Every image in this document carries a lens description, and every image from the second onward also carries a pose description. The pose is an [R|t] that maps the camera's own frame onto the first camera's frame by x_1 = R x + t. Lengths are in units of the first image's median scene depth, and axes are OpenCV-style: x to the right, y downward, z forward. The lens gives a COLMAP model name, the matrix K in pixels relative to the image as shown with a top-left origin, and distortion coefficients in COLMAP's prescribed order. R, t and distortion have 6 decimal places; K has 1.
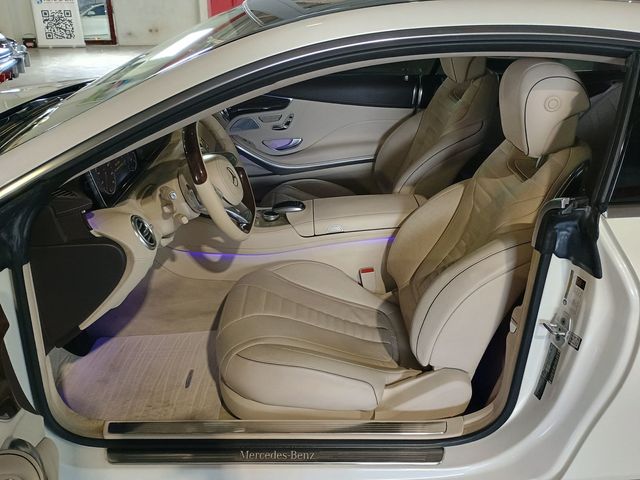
lens RADIAL K [[550.3, 0, 320.9], [0, 550.3, 243.8], [0, 0, 1]] dist [0.060700, -0.076842]
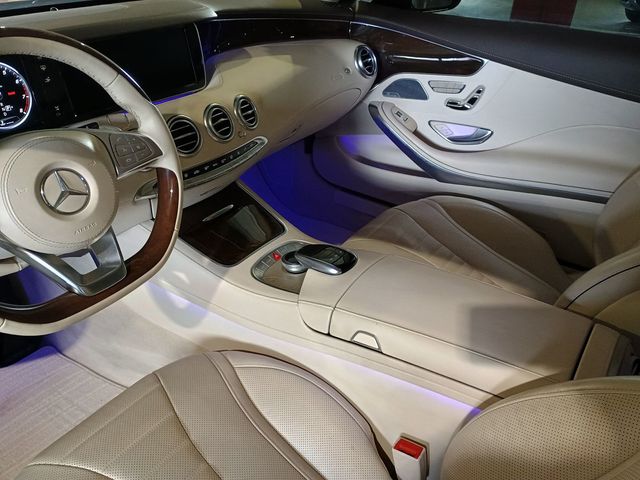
lens RADIAL K [[550.3, 0, 330.2], [0, 550.3, 242.5], [0, 0, 1]] dist [0.060700, -0.076842]
pose [[0.819684, 0.320385, -0.474839, 0.209791], [-0.281811, 0.947247, 0.152658, -0.179121], [0.498700, 0.008684, 0.866731, 0.605663]]
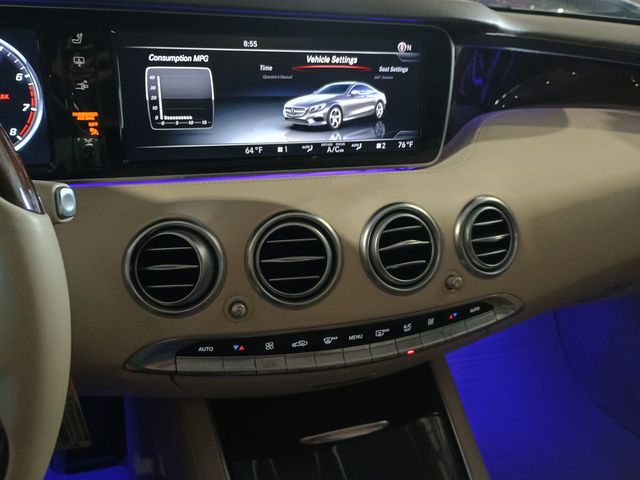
lens RADIAL K [[550.3, 0, 329.7], [0, 550.3, 243.8], [0, 0, 1]] dist [0.060700, -0.076842]
pose [[0.299276, 0.448260, -0.842316, -0.013584], [-0.472902, 0.836411, 0.277094, -0.234970], [0.828732, 0.315405, 0.462301, 0.923640]]
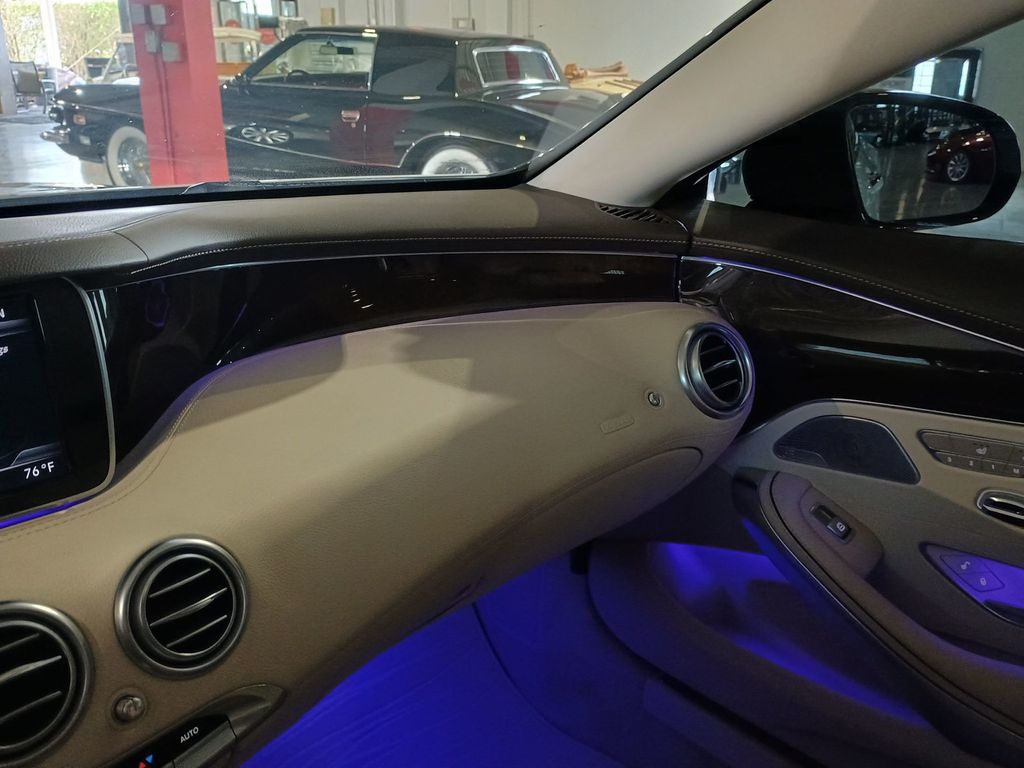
lens RADIAL K [[880.5, 0, 515.8], [0, 880.5, 385.1], [0, 0, 1]] dist [0.060700, -0.076842]
pose [[0.662448, 0.238686, -0.710065, 0.015638], [-0.314554, 0.948897, 0.025509, -0.302031], [0.679867, 0.206455, 0.703674, 0.984466]]
